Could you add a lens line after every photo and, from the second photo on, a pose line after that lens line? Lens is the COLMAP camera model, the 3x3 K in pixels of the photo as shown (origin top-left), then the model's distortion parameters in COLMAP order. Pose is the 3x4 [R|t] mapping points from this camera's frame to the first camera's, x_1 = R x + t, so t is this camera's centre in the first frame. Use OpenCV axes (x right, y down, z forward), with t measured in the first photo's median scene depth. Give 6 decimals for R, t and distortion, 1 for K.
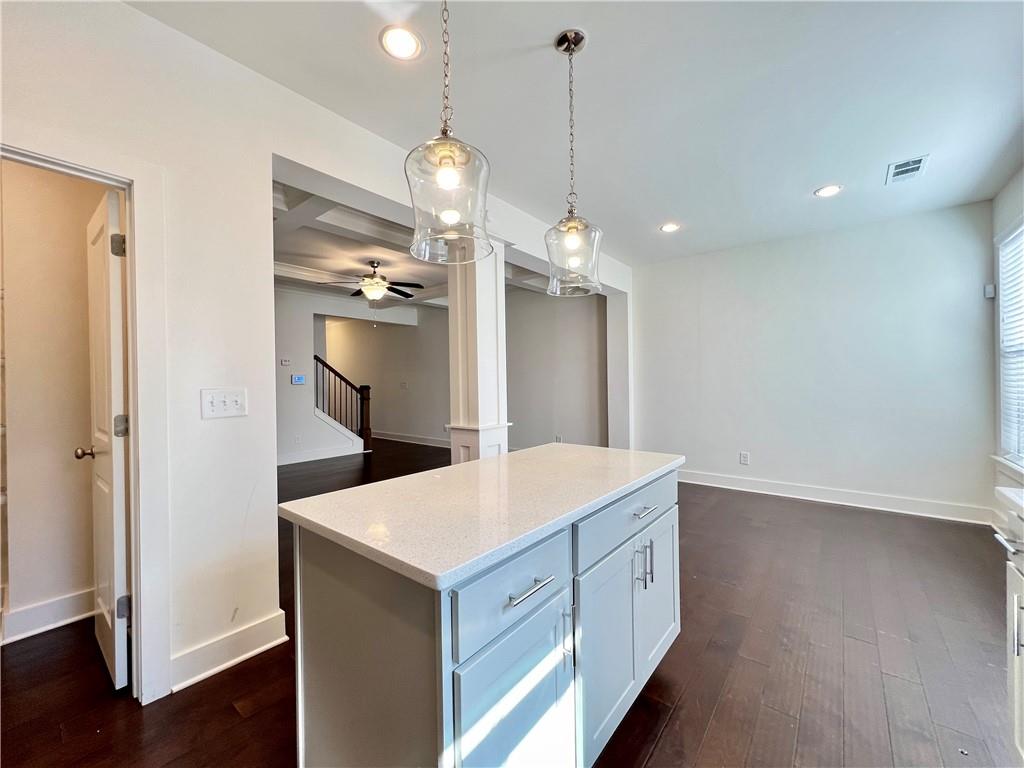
lens RADIAL K [[412.1, 0, 511.1], [0, 412.1, 383.7], [0, 0, 1]] dist [-0.002582, 0.000367]
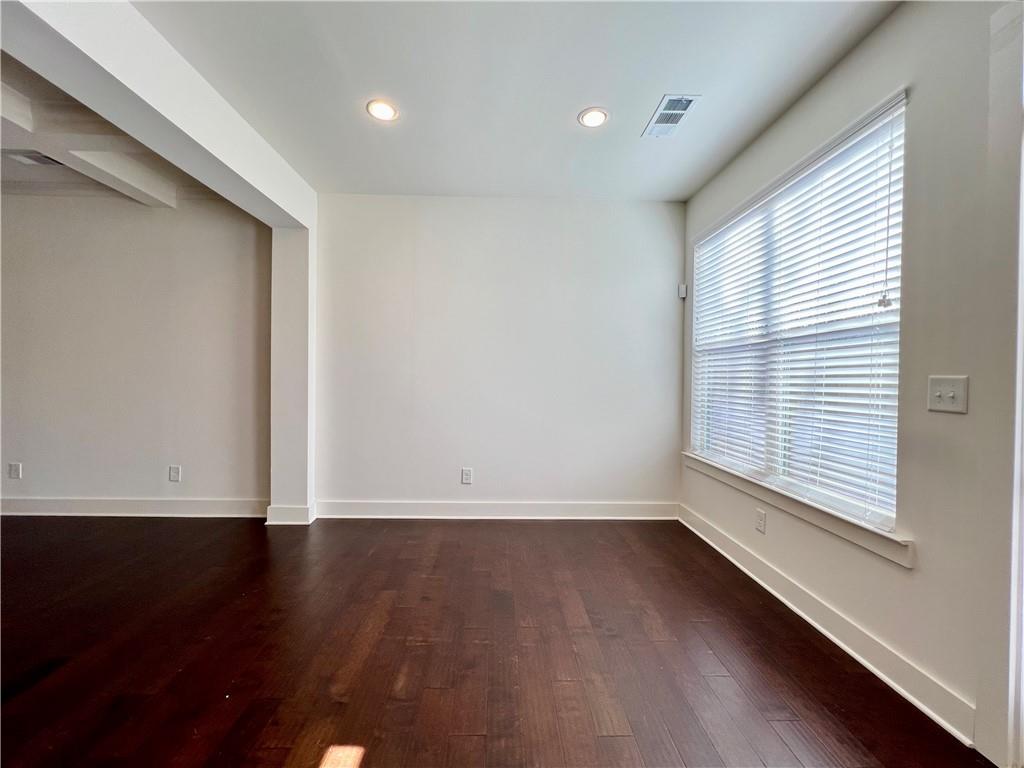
lens RADIAL K [[412.1, 0, 509.8], [0, 412.1, 382.2], [0, 0, 1]] dist [-0.002582, 0.000367]
pose [[0.752017, 0.025958, 0.658632, 0.170697], [-0.028717, 0.999566, -0.006607, 0.020685], [-0.658518, -0.013946, 0.752436, 0.510757]]
